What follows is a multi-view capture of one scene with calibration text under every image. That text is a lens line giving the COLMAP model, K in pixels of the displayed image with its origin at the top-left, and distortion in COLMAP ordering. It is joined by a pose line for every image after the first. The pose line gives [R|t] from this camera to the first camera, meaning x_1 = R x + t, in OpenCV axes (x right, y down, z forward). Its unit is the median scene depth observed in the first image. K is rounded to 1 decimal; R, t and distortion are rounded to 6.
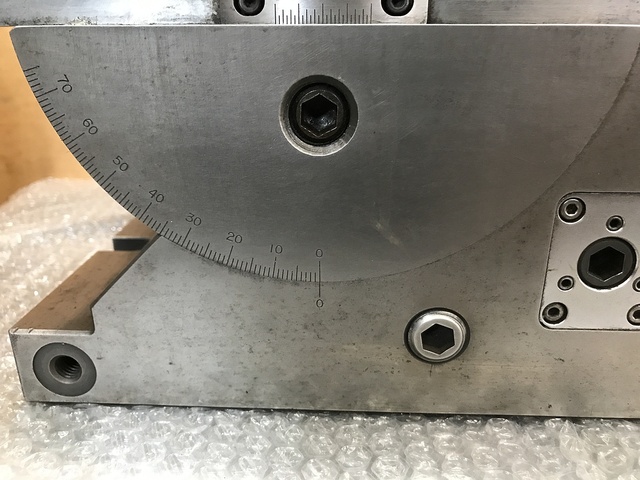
lens RADIAL K [[570.3, 0, 320.0], [0, 570.3, 240.0], [0, 0, 1]] dist [-0.010654, -0.012925]
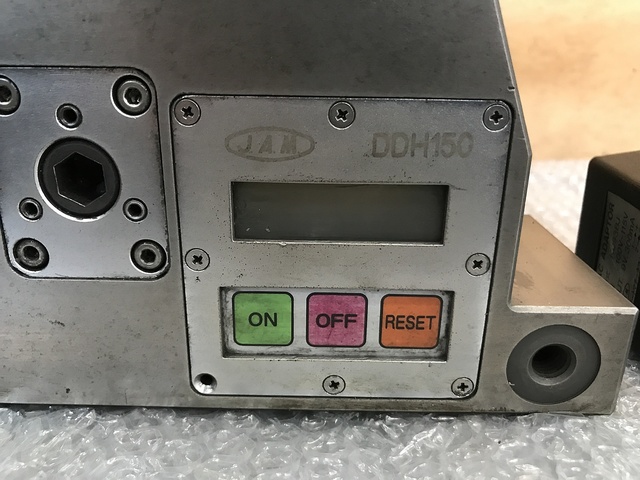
lens RADIAL K [[570.3, 0, 320.0], [0, 570.3, 240.0], [0, 0, 1]] dist [-0.010654, -0.012925]
pose [[0.999320, 0.001071, 0.036863, 0.721392], [-0.000842, 0.999980, -0.006238, 0.111781], [-0.036869, 0.006203, 0.999301, 0.282392]]
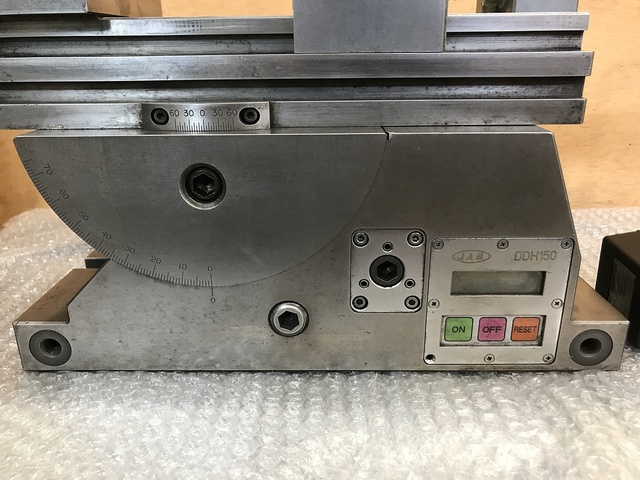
lens RADIAL K [[560.5, 0, 315.8], [0, 560.5, 242.3], [0, 0, 1]] dist [0.000634, 0.004641]
pose [[0.999588, -0.019811, 0.020774, 0.252251], [0.020065, 0.999726, -0.012081, -0.024031], [-0.020529, 0.012493, 0.999711, -0.554993]]
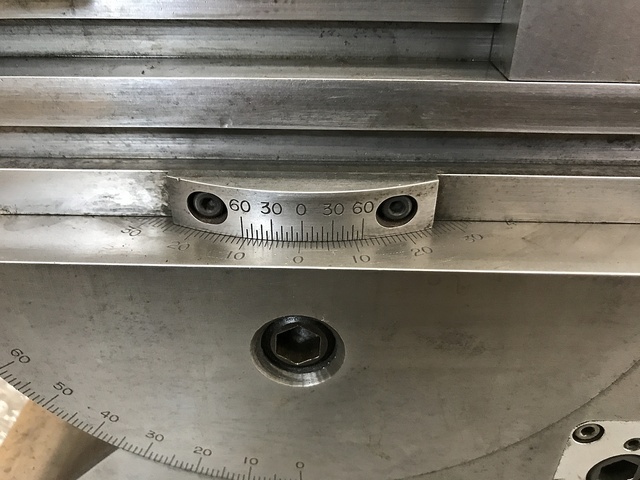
lens RADIAL K [[570.3, 0, 320.0], [0, 570.3, 240.0], [0, 0, 1]] dist [-0.010654, -0.012925]
pose [[0.999732, -0.003519, 0.022884, 0.010290], [-0.001413, 0.977270, 0.211995, -0.477836], [-0.023110, -0.211971, 0.977003, 0.197300]]
